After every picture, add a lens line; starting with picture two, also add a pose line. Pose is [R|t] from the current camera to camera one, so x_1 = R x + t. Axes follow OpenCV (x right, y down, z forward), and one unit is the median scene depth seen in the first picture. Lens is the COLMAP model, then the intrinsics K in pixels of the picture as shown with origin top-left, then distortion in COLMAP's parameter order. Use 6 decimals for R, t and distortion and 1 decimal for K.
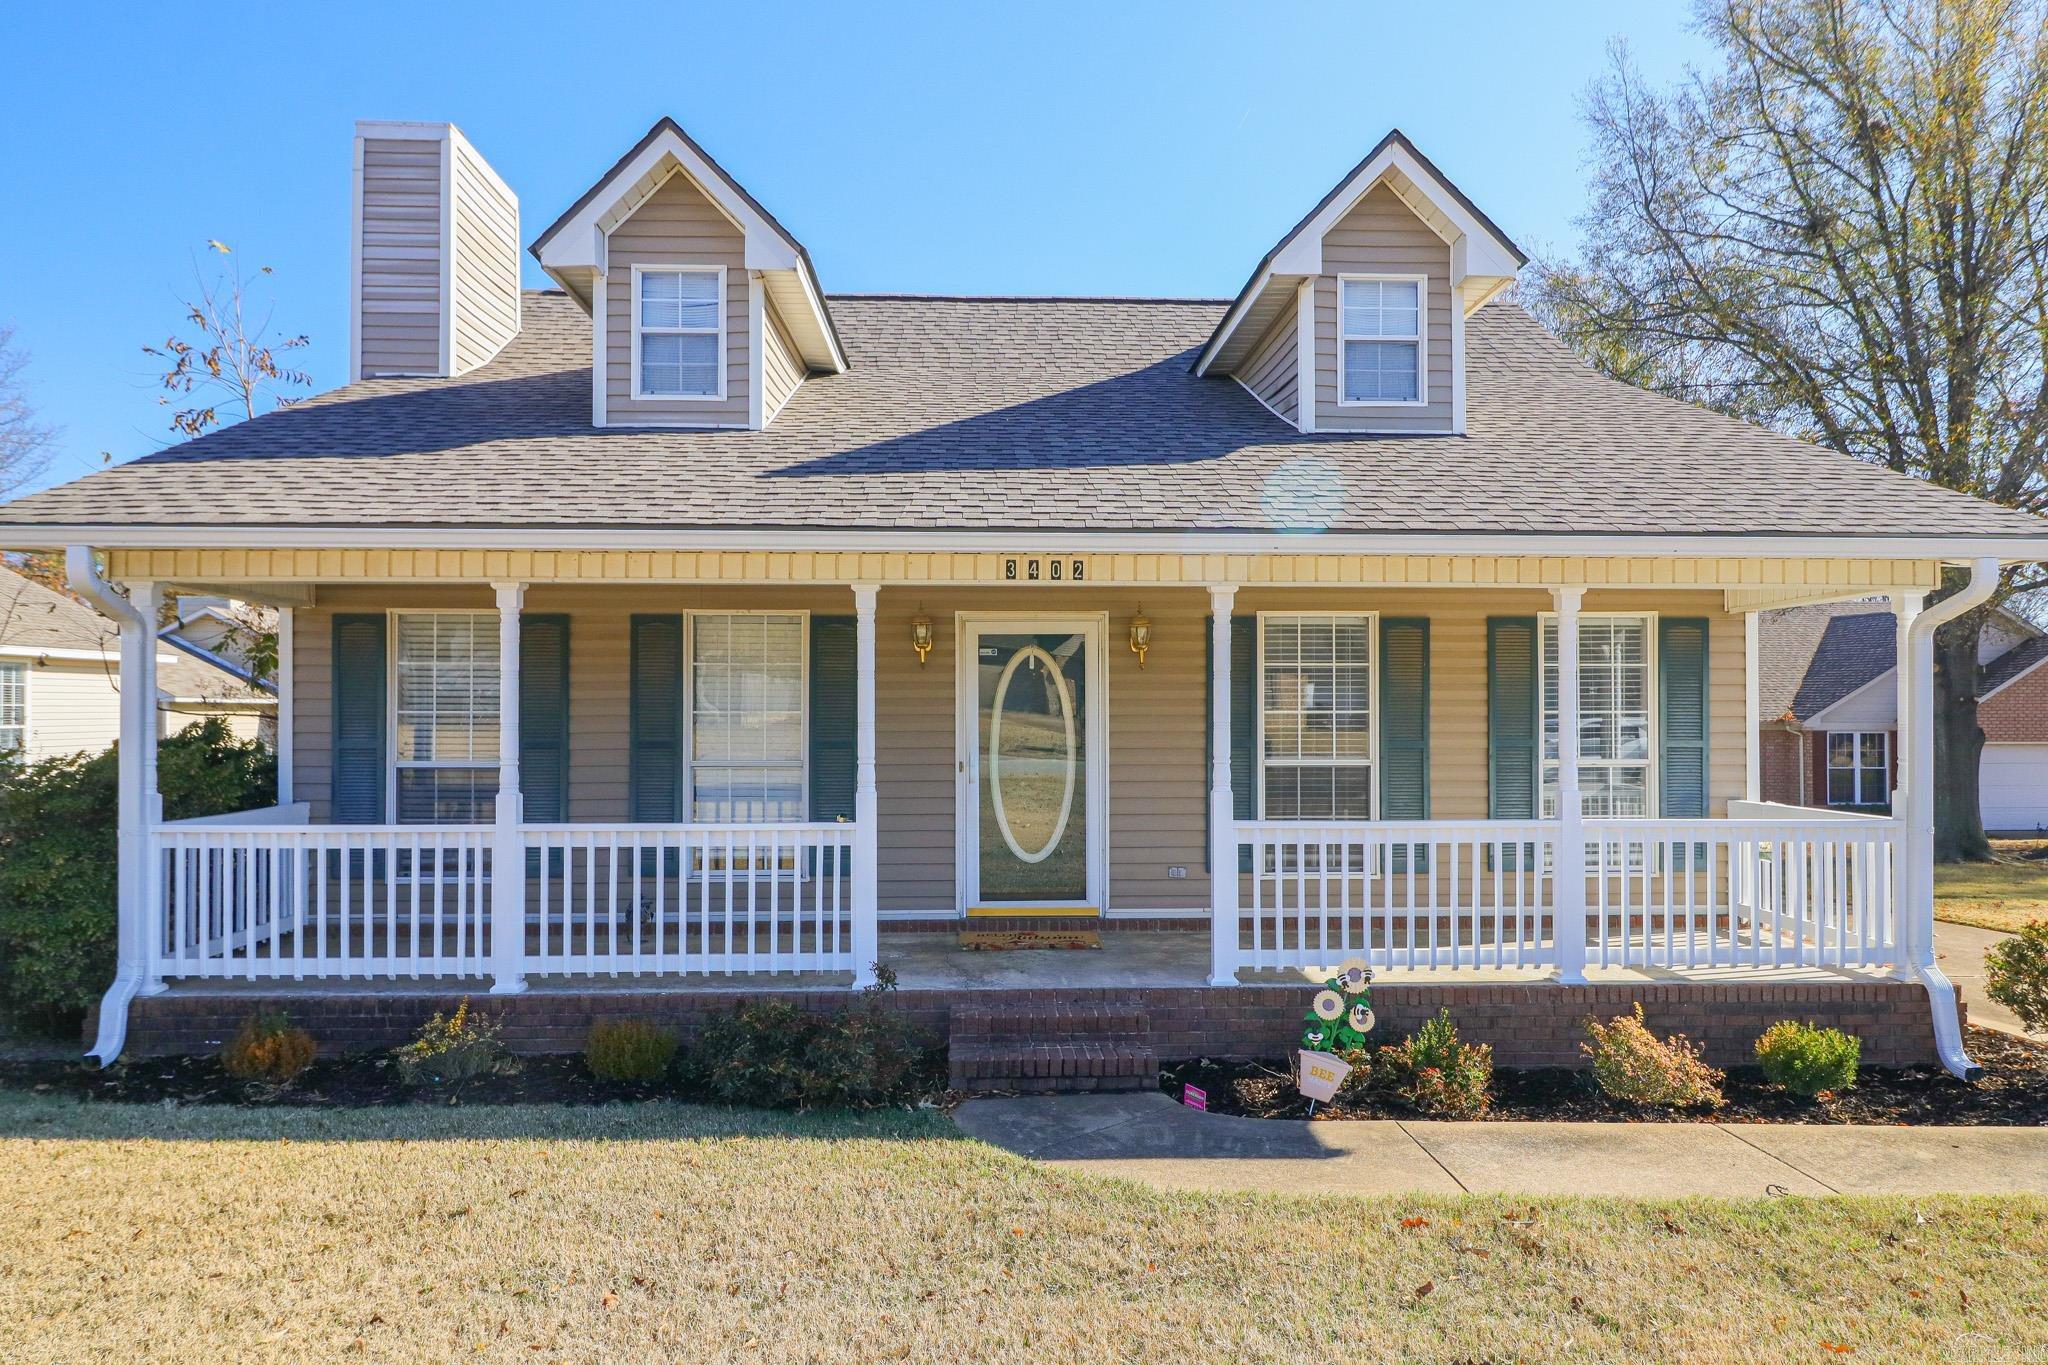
lens RADIAL K [[1066.4, 0, 989.6], [0, 1066.4, 687.9], [0, 0, 1]] dist [0.001824, 0.000240]
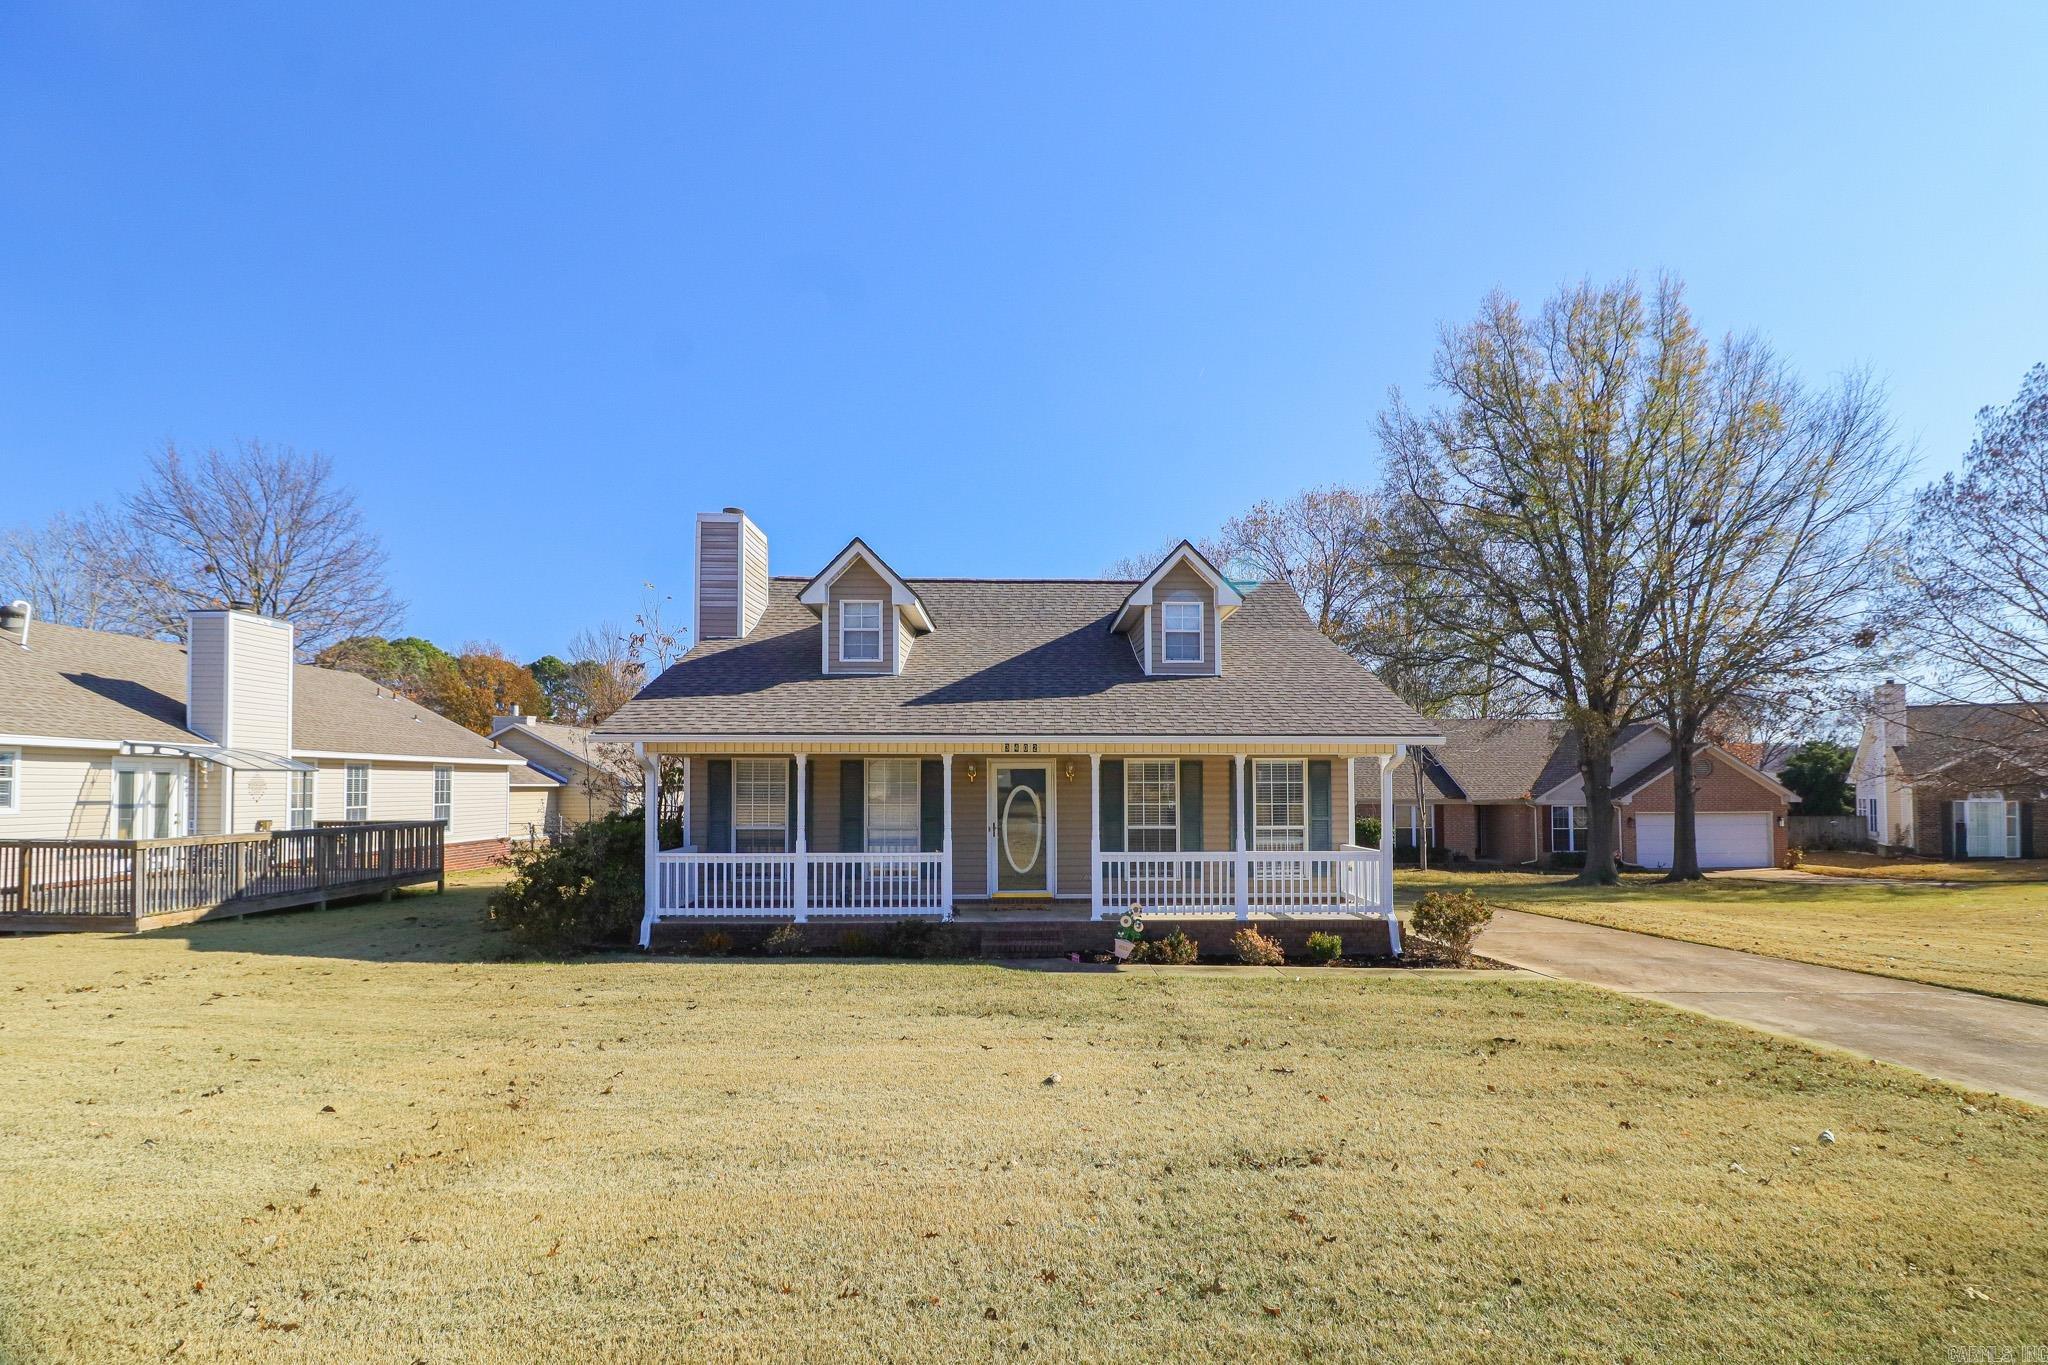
lens RADIAL K [[1289.0, 0, 1024.0], [0, 1289.0, 682.5], [0, 0, 1]] dist [-0.001733, -0.000302]
pose [[0.999295, -0.004332, -0.037298, 0.149453], [0.002992, 0.999351, -0.035904, -0.136694], [0.037429, 0.035767, 0.998659, -1.714858]]
